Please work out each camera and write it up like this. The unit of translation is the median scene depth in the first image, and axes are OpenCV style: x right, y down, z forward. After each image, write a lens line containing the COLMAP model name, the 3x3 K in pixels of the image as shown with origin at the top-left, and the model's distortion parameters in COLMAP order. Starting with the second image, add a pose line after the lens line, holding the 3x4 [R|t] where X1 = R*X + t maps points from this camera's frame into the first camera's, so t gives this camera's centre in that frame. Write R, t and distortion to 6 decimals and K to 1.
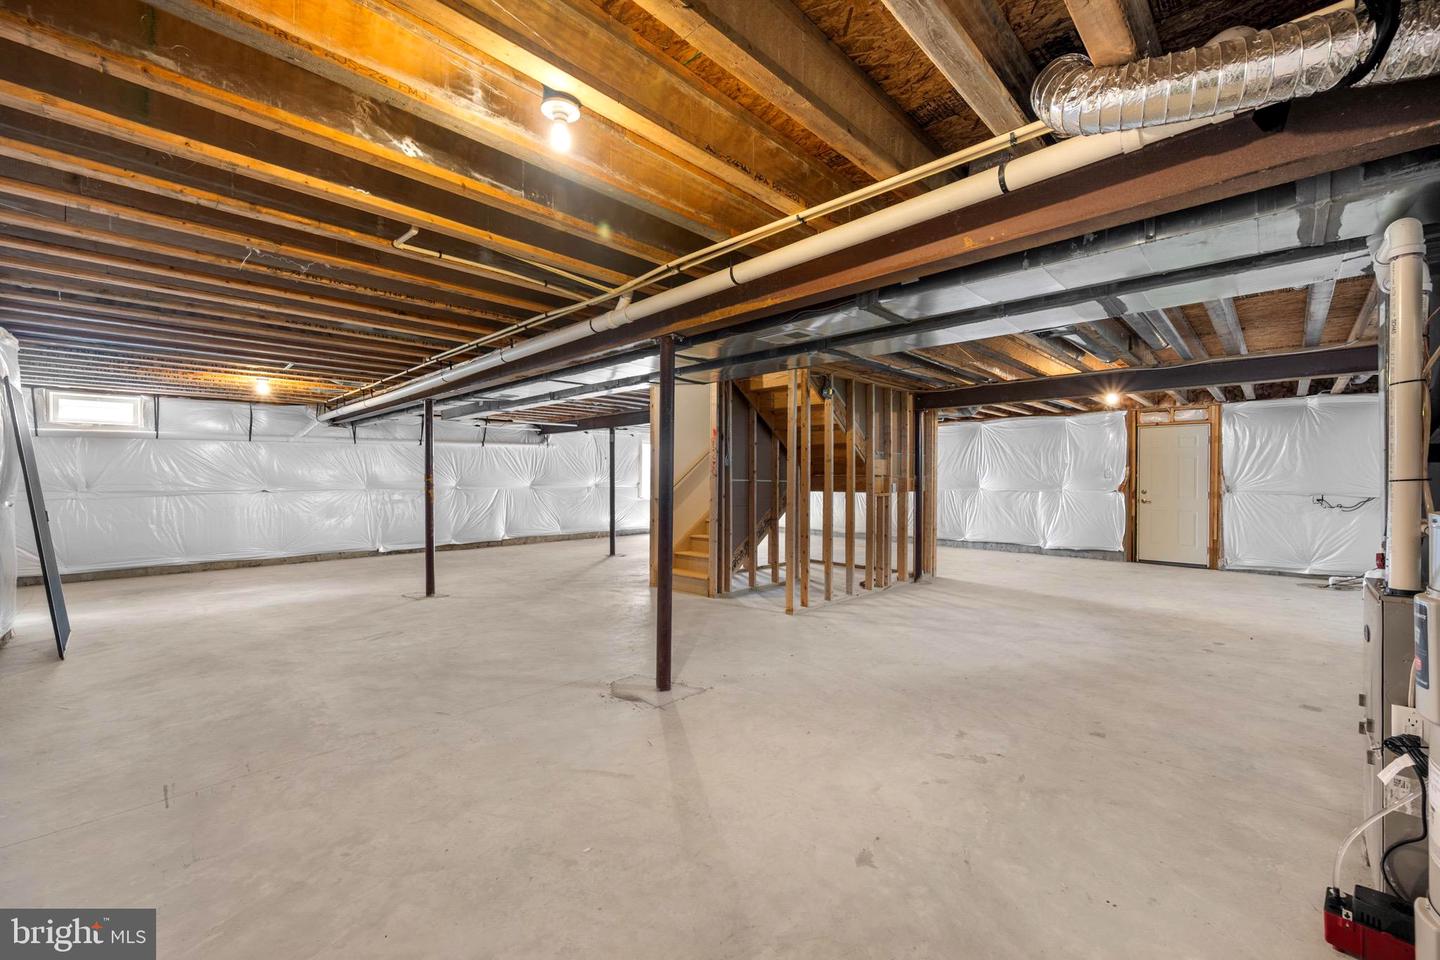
lens RADIAL K [[578.5, 0, 727.3], [0, 578.5, 476.9], [0, 0, 1]] dist [0.004409, 0.000011]
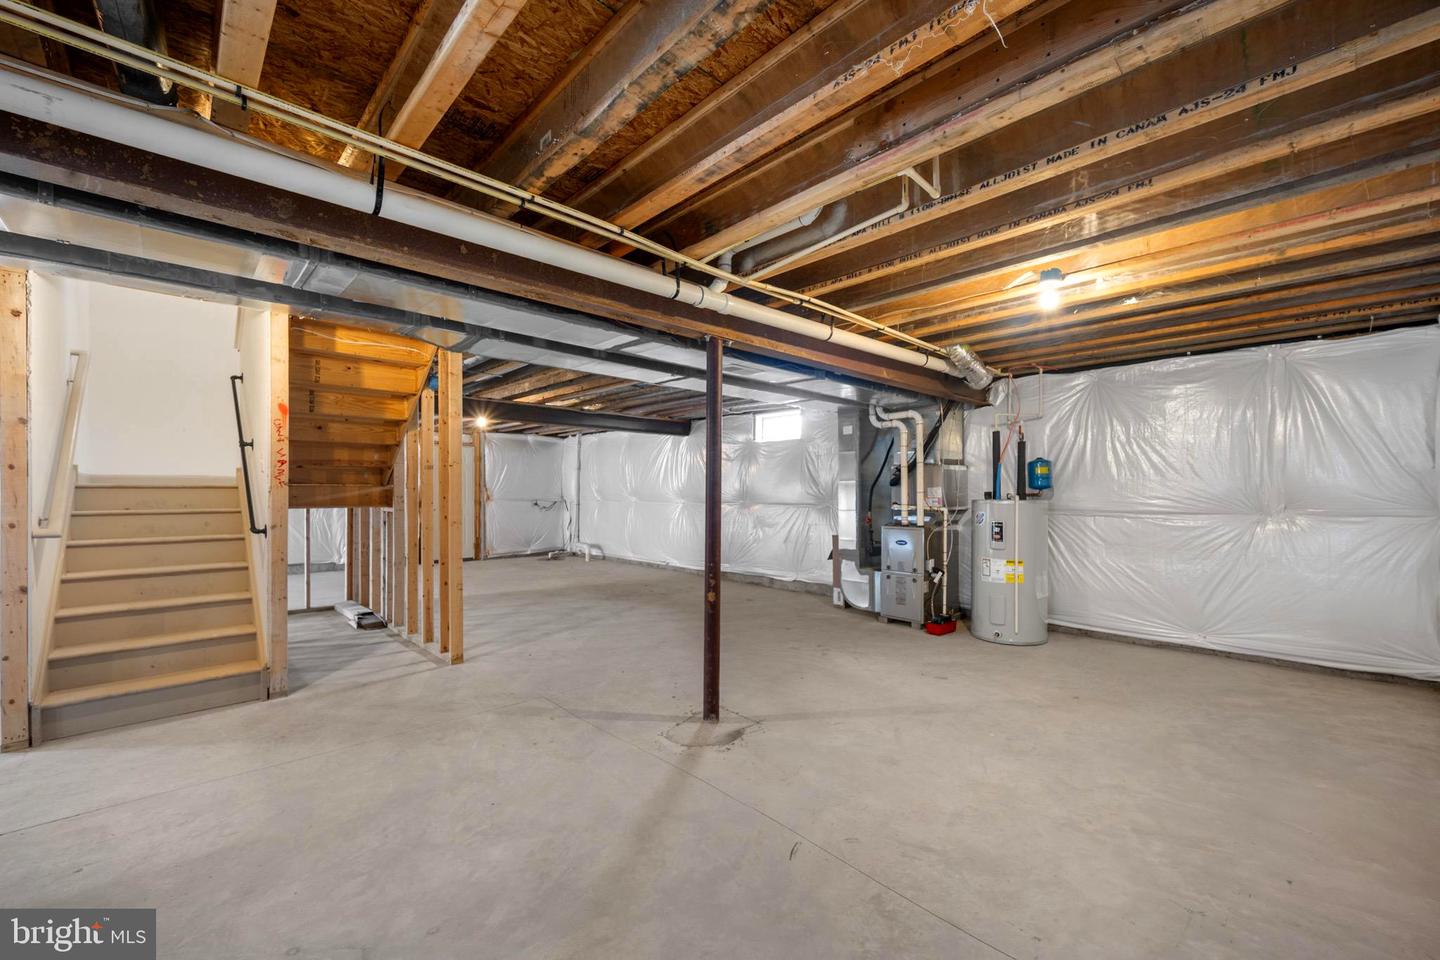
lens RADIAL K [[578.5, 0, 727.6], [0, 578.5, 491.8], [0, 0, 1]] dist [0.004409, 0.000011]
pose [[0.039369, -0.001469, 0.999224, -1.074751], [-0.007784, 0.999968, 0.001777, 0.001555], [-0.999194, -0.007848, 0.039356, 0.983574]]
